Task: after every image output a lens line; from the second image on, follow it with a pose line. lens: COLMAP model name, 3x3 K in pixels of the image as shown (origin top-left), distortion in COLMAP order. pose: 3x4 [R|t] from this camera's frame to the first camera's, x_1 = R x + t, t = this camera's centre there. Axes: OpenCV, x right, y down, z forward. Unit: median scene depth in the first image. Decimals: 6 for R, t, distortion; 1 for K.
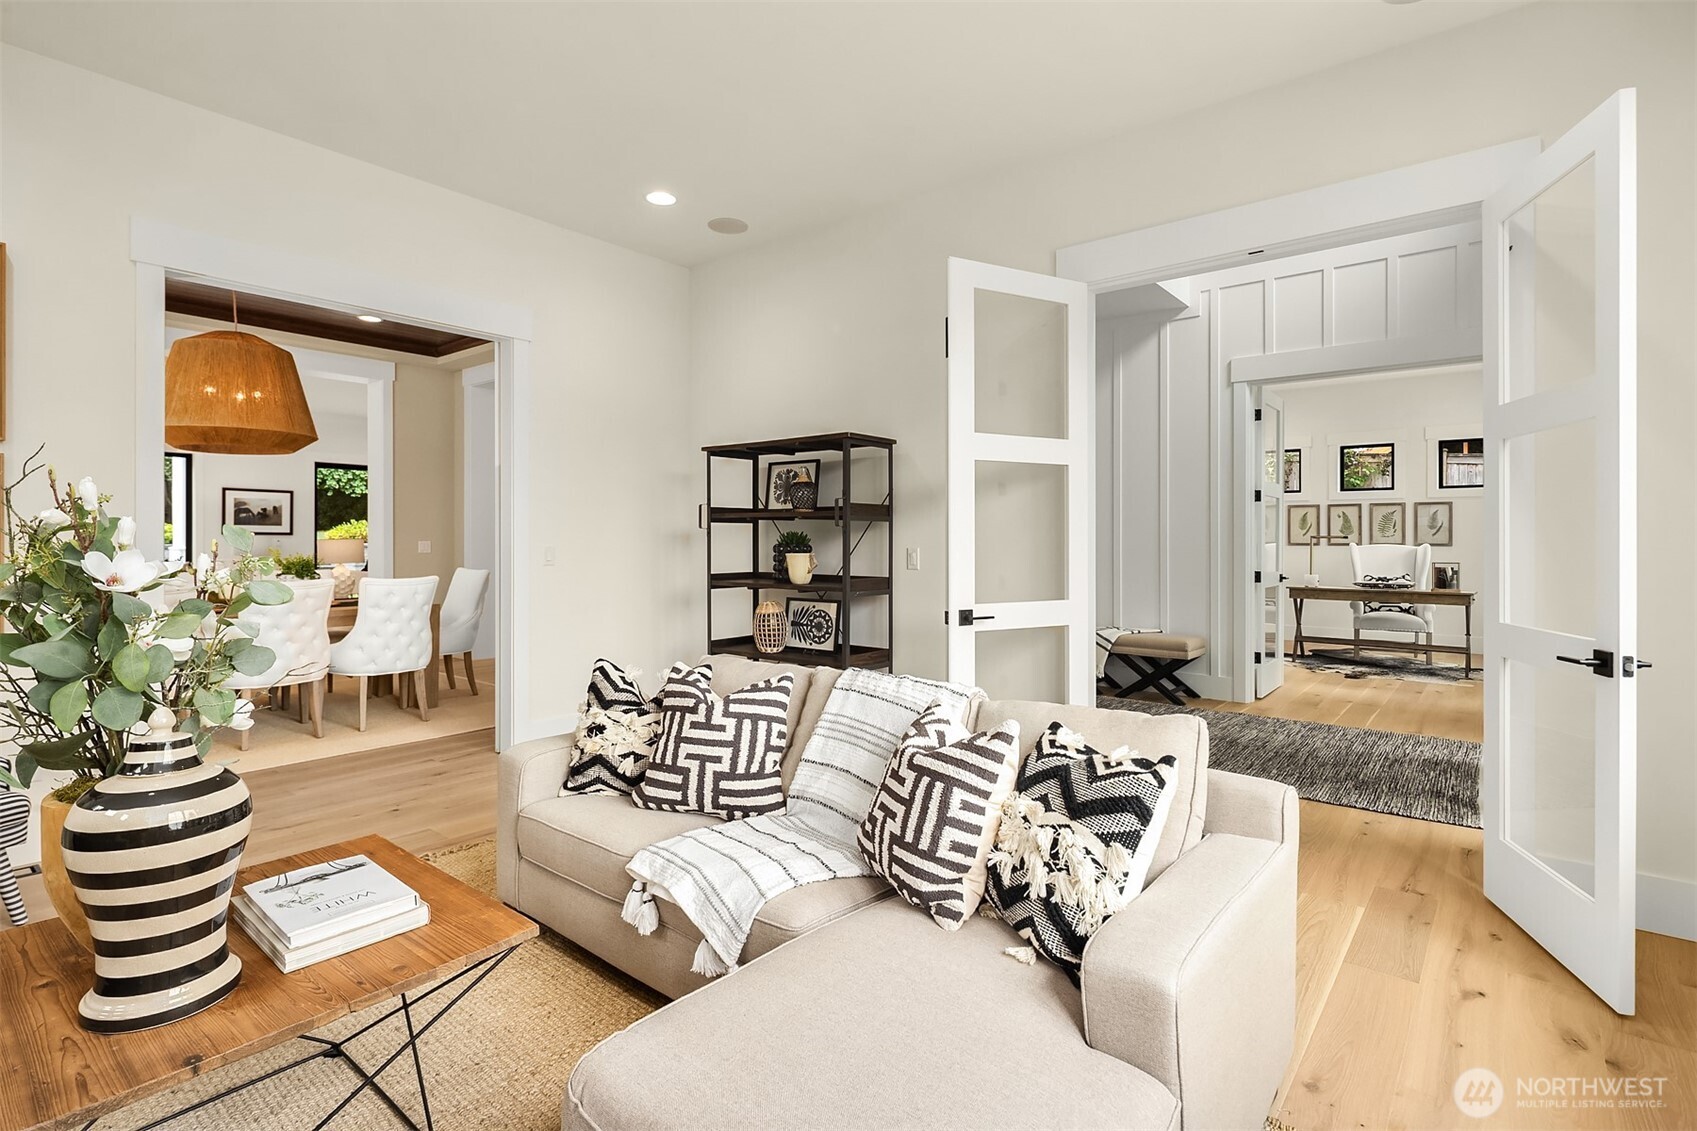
lens RADIAL K [[822.5, 0, 844.2], [0, 822.5, 533.7], [0, 0, 1]] dist [0.002001, 0.000181]
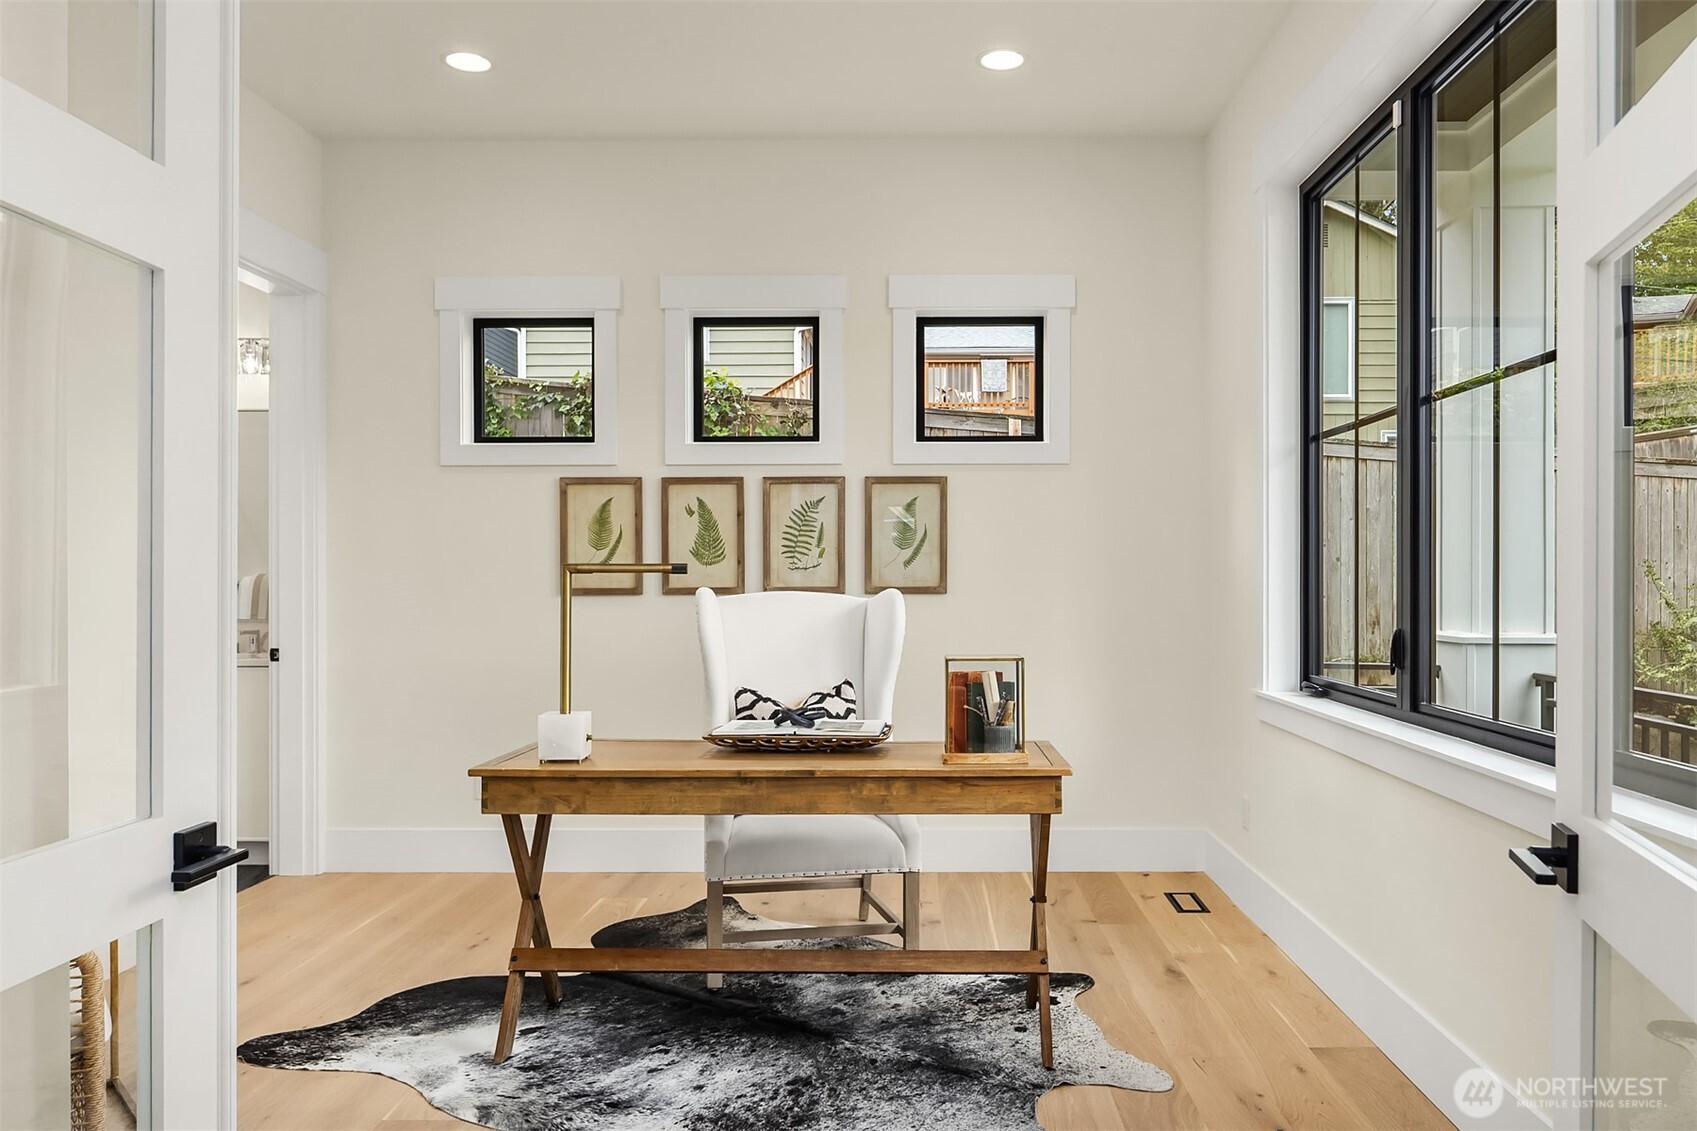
lens RADIAL K [[1187.4, 0, 851.9], [0, 1187.4, 569.5], [0, 0, 1]] dist [0.010907, -0.003266]
pose [[0.806616, 0.000878, 0.591076, 0.376643], [-0.000913, 1.000000, -0.000239, 0.004102], [-0.591076, -0.000347, 0.806616, 0.579019]]
